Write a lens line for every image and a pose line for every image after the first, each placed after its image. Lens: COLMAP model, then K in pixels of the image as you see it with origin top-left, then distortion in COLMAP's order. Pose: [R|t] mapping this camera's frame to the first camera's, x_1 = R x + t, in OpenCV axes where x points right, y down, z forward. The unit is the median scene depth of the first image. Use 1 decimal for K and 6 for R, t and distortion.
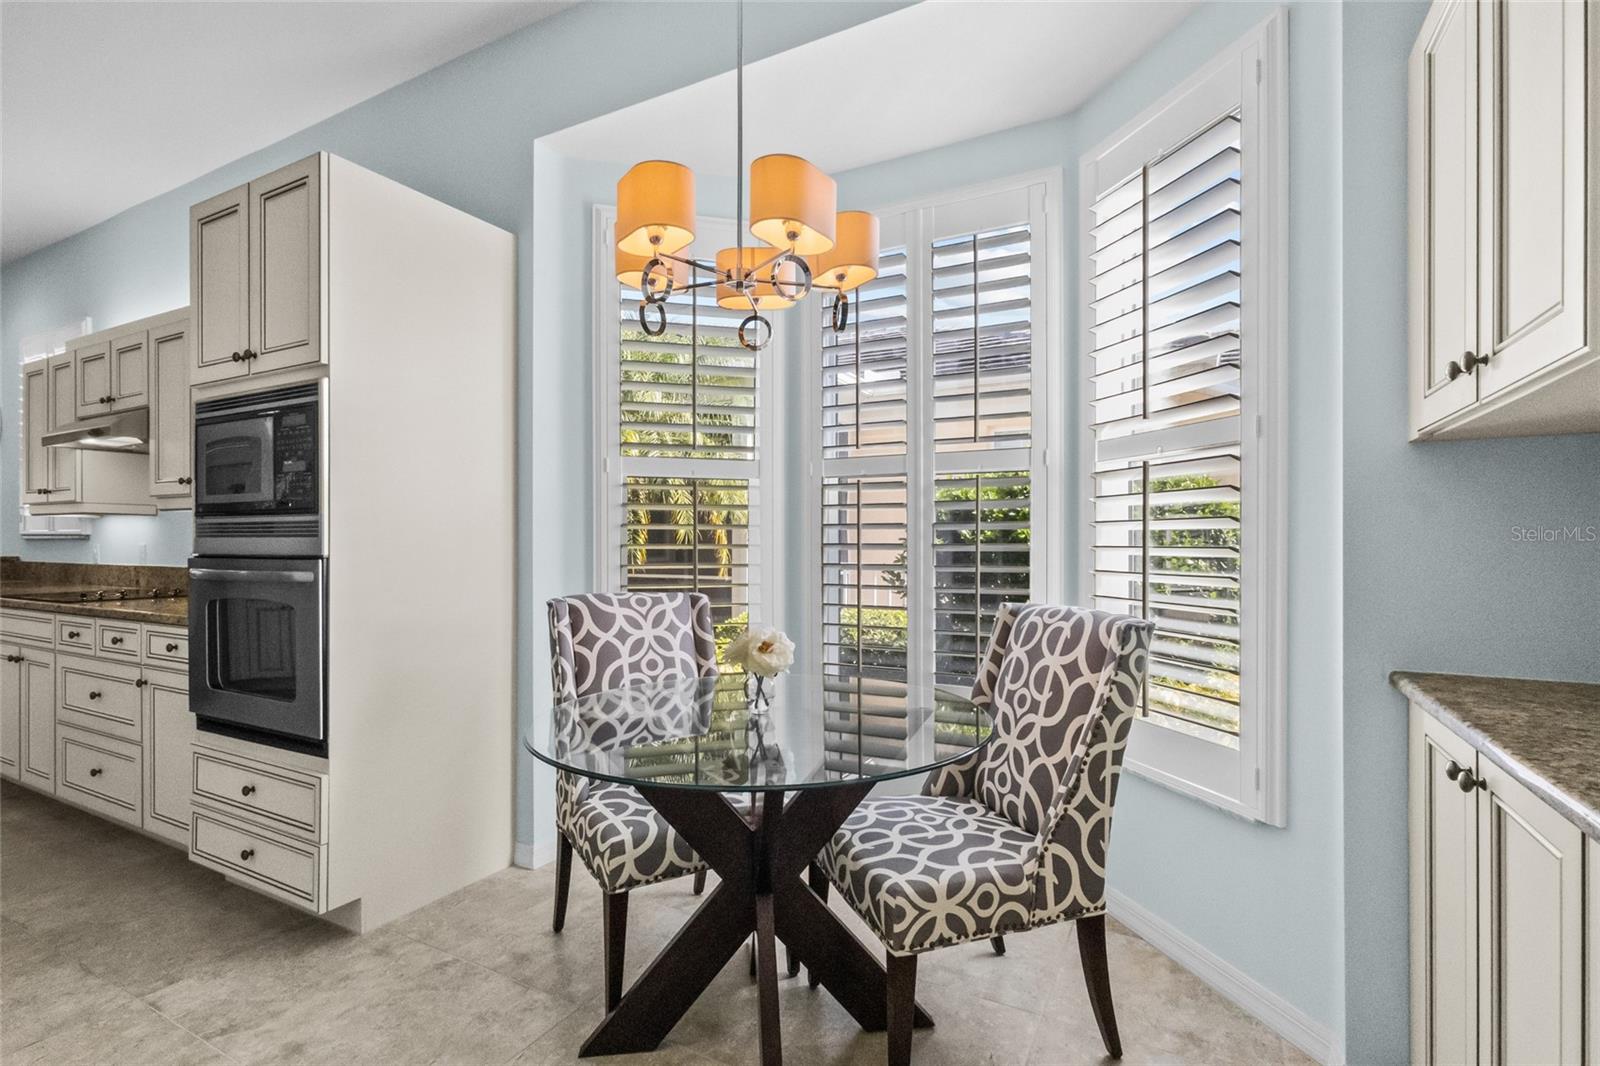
lens RADIAL K [[742.7, 0, 803.3], [0, 742.7, 542.6], [0, 0, 1]] dist [0.001756, 0.000059]
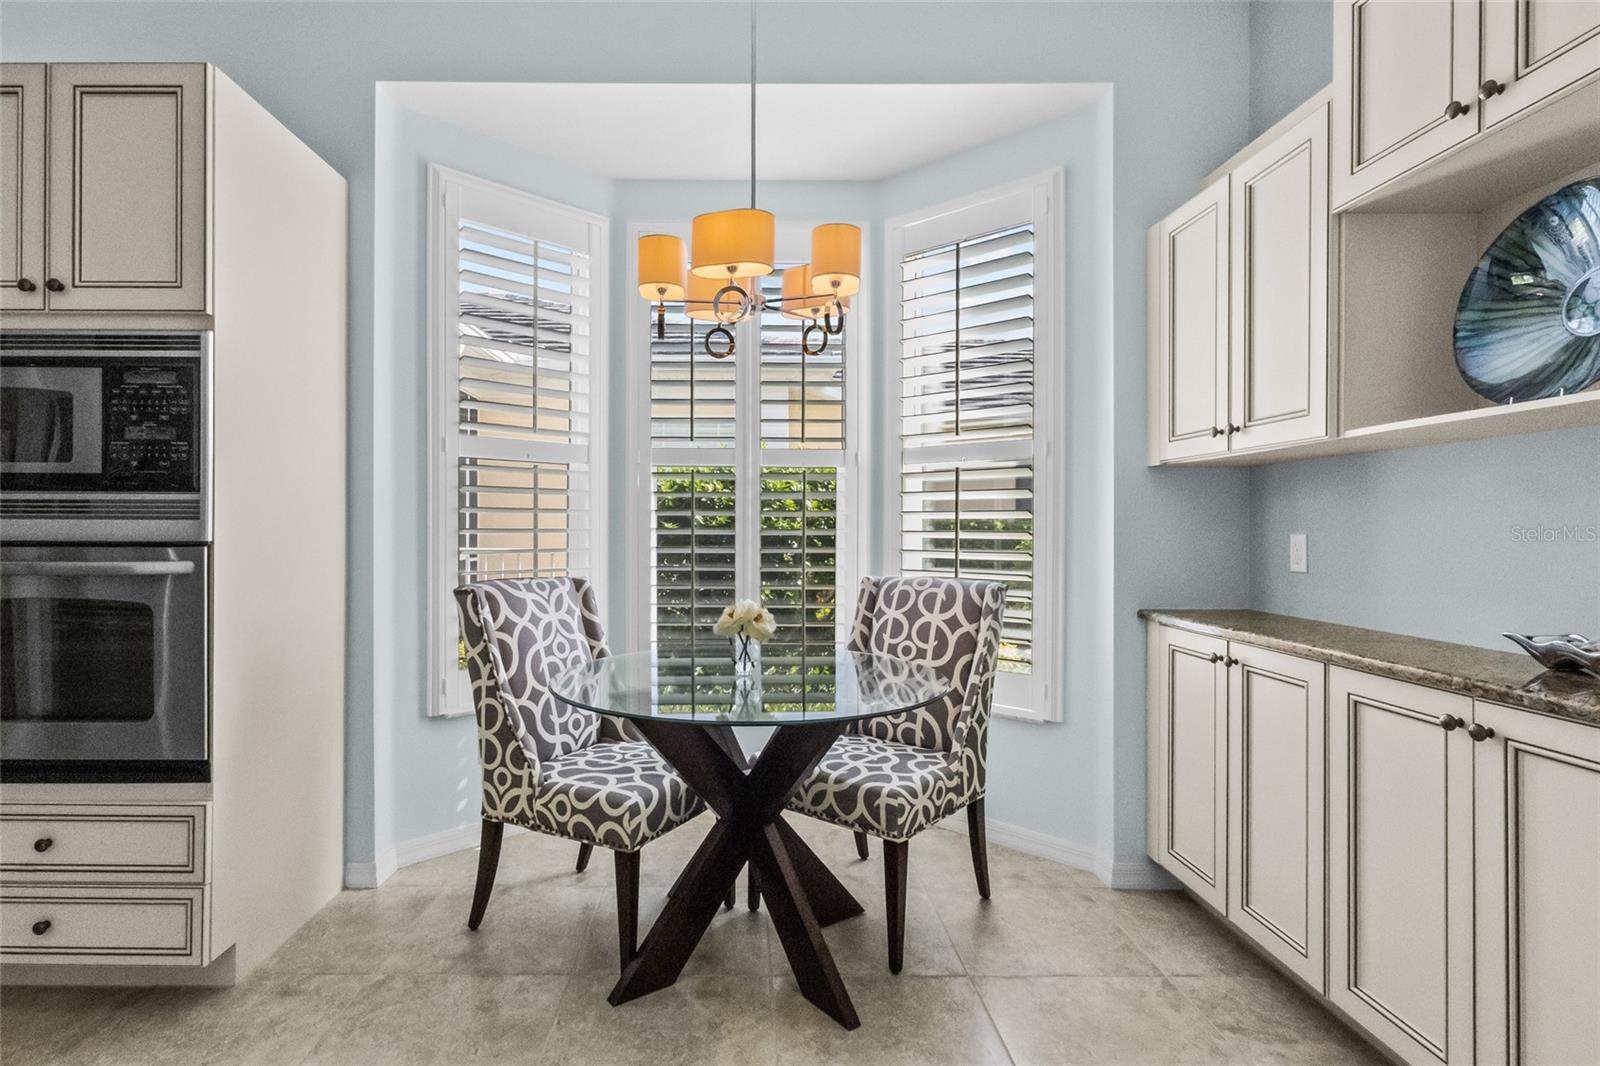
lens RADIAL K [[748.6, 0, 797.6], [0, 748.6, 527.1], [0, 0, 1]] dist [0.000827, 0.000355]
pose [[0.886561, 0.003159, 0.462601, -0.496950], [-0.003188, 0.999995, -0.000717, -0.000616], [-0.462601, -0.000839, 0.886566, -0.070627]]
